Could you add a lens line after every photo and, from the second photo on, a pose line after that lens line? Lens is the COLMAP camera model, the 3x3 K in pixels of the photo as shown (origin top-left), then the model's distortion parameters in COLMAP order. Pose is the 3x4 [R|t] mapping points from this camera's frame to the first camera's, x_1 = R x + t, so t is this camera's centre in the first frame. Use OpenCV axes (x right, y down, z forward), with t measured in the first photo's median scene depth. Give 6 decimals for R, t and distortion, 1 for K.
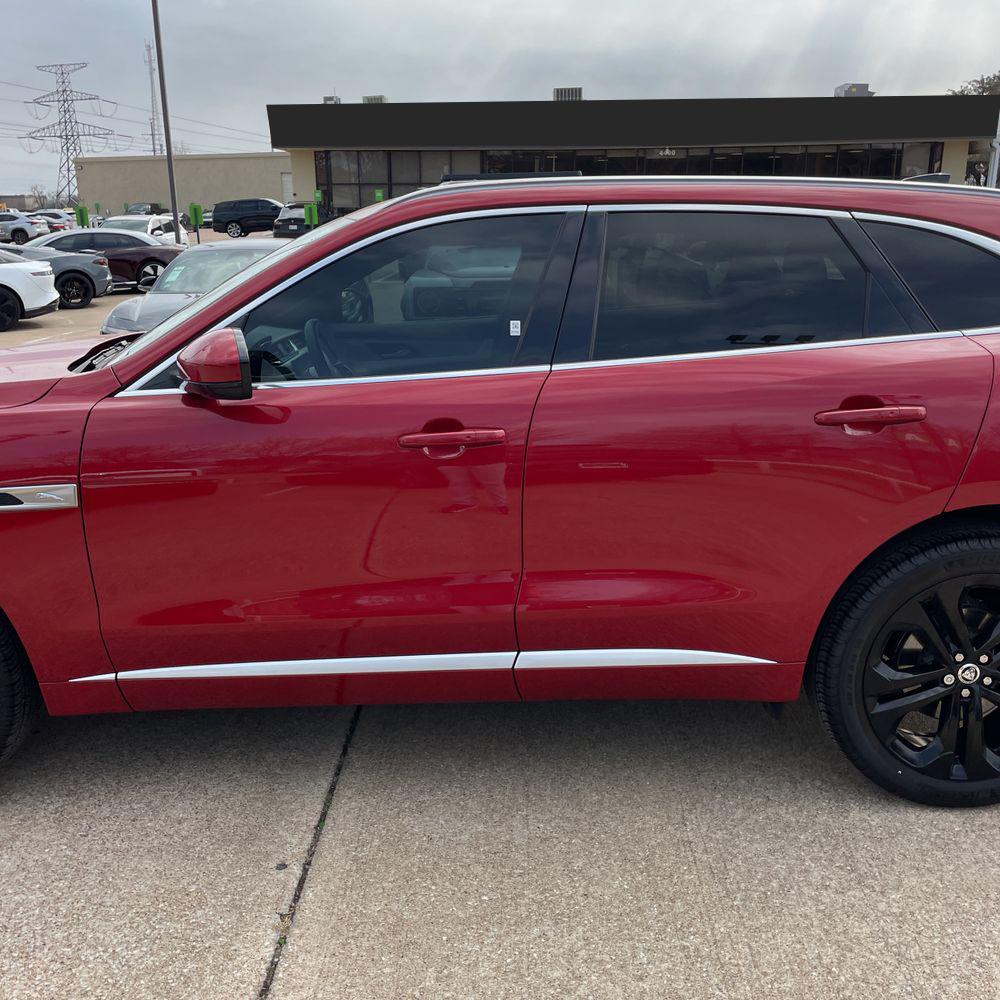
lens RADIAL K [[1014.3, 0, 500.0], [0, 1014.3, 500.0], [0, 0, 1]] dist [0.099312, -0.146483]
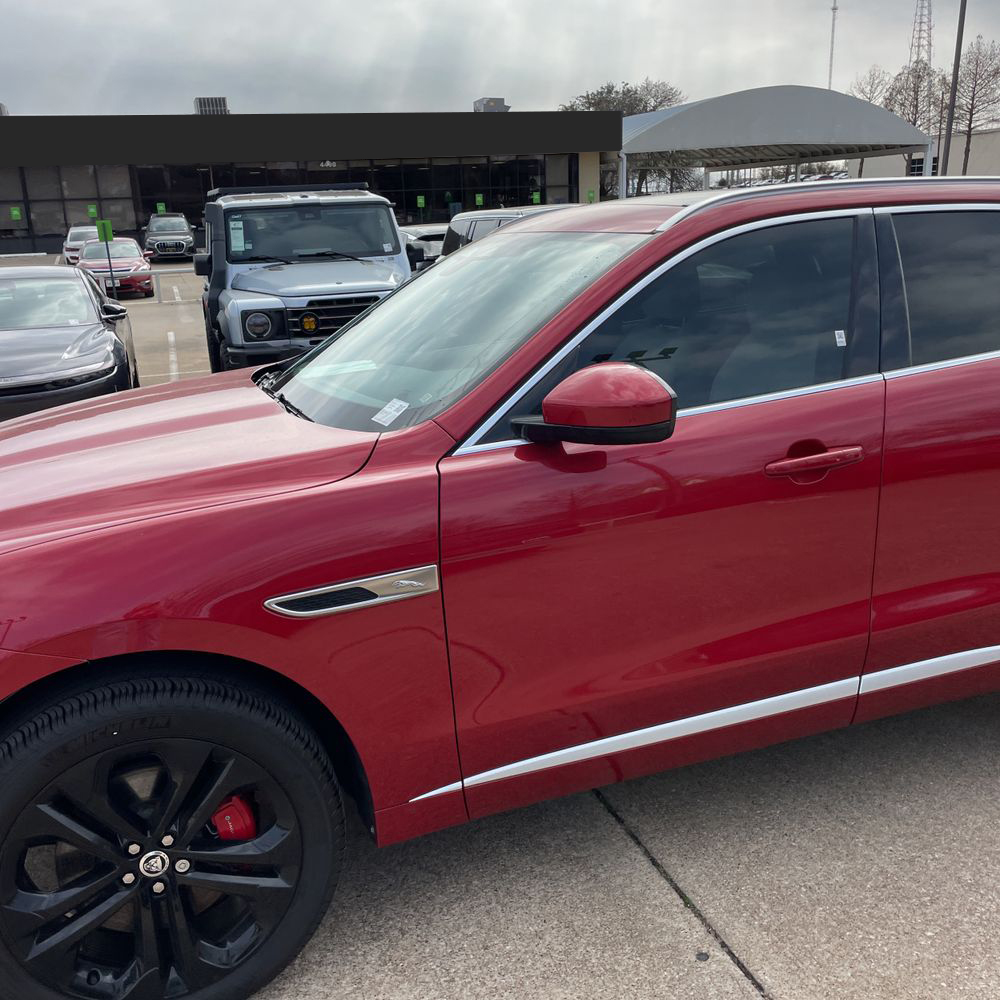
lens RADIAL K [[1007.7, 0, 502.2], [0, 1007.7, 515.3], [0, 0, 1]] dist [0.107315, -0.164861]
pose [[0.939238, -0.123731, 0.320191, -0.504067], [0.122268, 0.992188, 0.024752, -0.055951], [-0.320752, 0.015901, 0.947030, 0.168416]]
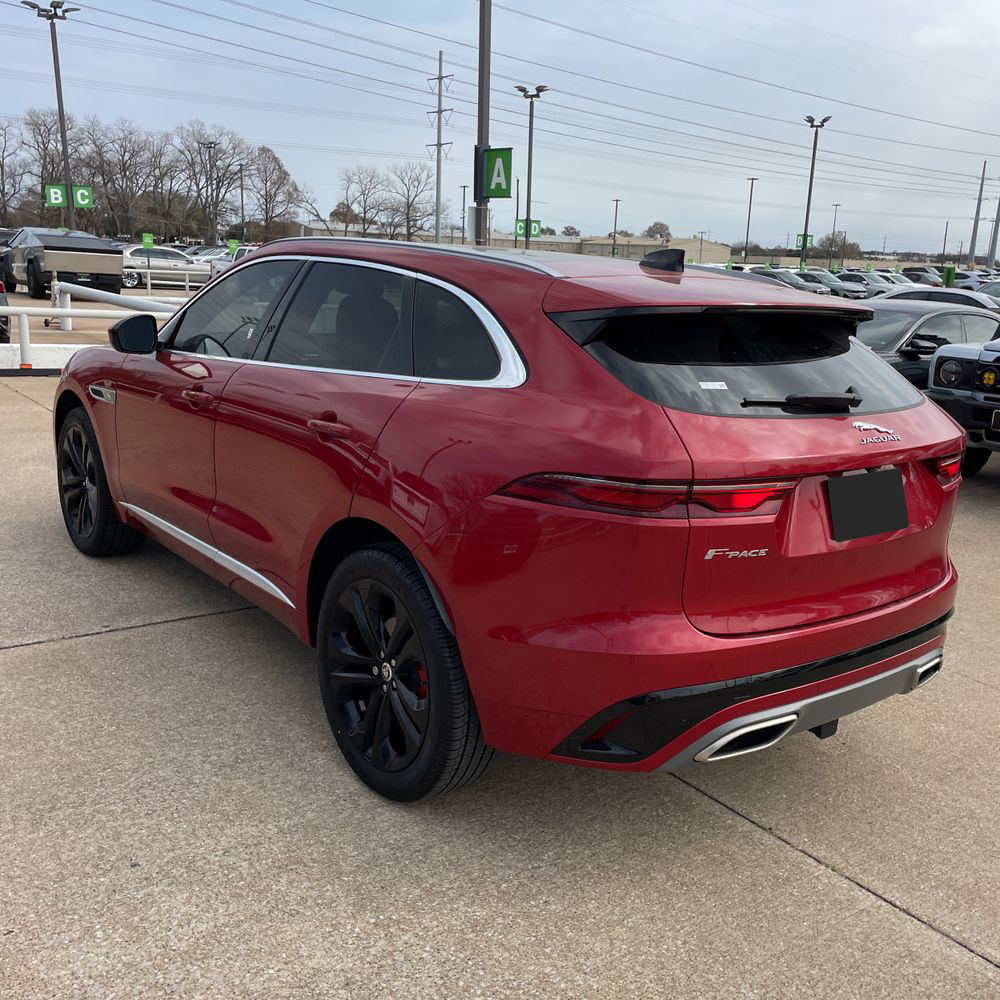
lens RADIAL K [[1018.7, 0, 506.0], [0, 1018.7, 495.7], [0, 0, 1]] dist [0.104405, -0.162844]
pose [[0.613311, 0.218179, -0.759110, 1.191254], [-0.262576, 0.962749, 0.064563, -0.113610], [0.744918, 0.159727, 0.647753, 0.285749]]
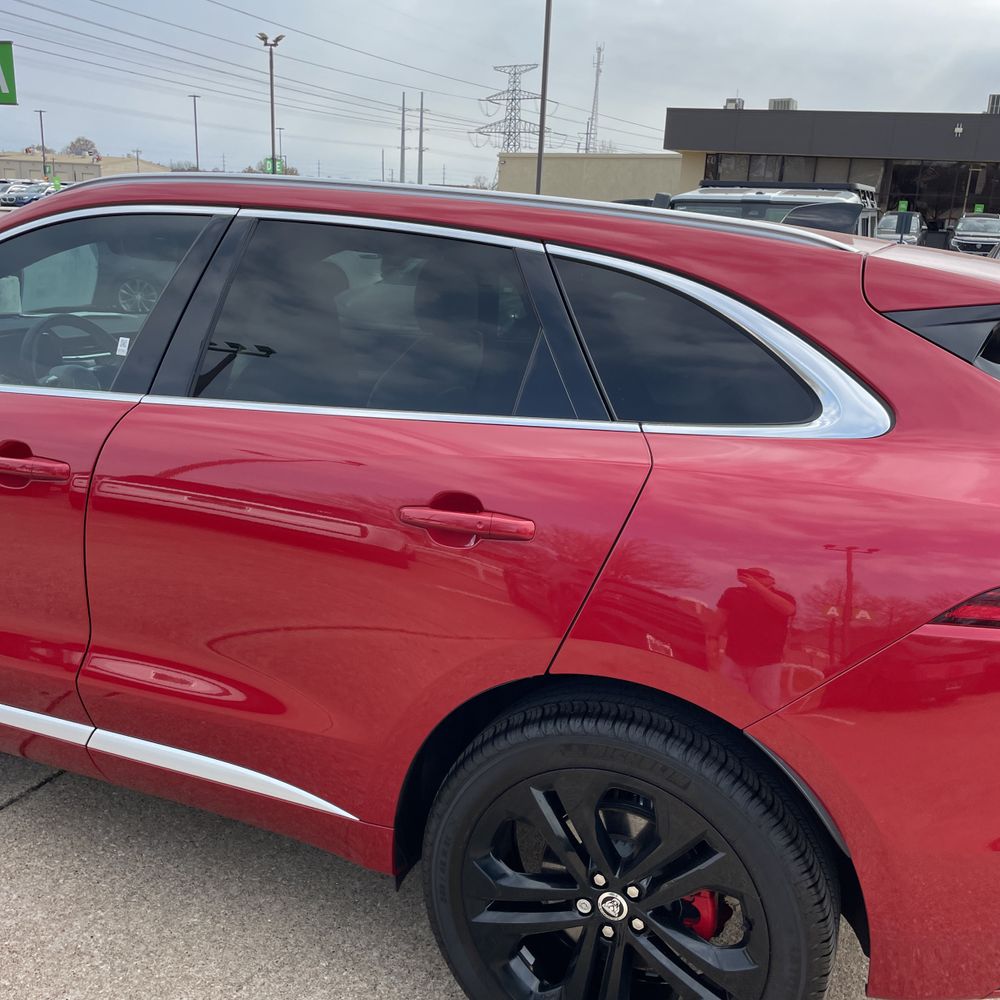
lens RADIAL K [[1018.7, 0, 506.0], [0, 1018.7, 495.7], [0, 0, 1]] dist [0.104405, -0.162844]
pose [[0.923667, 0.159833, -0.348272, 0.514688], [-0.162441, 0.986475, 0.021910, -0.097746], [0.347063, 0.036336, 0.937137, 0.265245]]
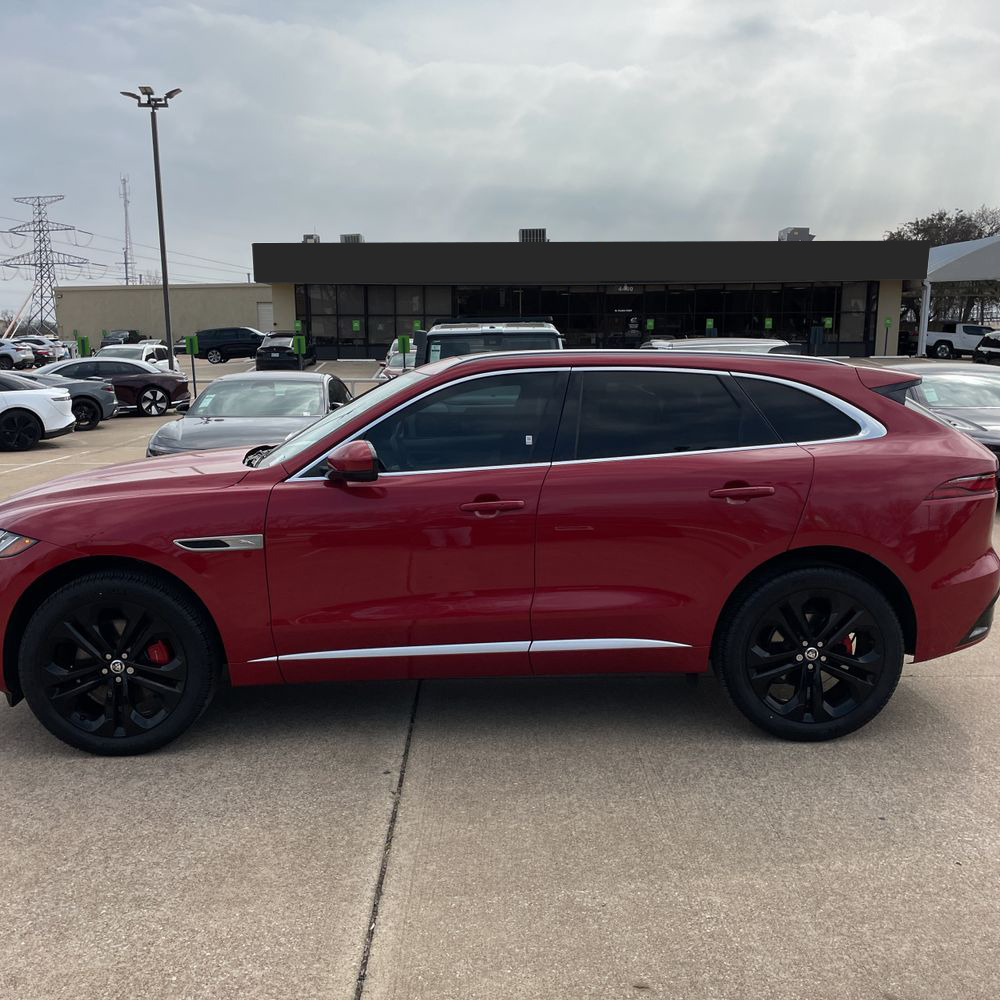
lens RADIAL K [[1015.6, 0, 507.3], [0, 1015.6, 522.6], [0, 0, 1]] dist [0.111292, -0.179748]
pose [[0.999157, -0.001953, 0.041008, -0.073377], [0.005874, 0.995392, -0.095709, 0.100521], [-0.040632, 0.095869, 0.994564, -0.516084]]
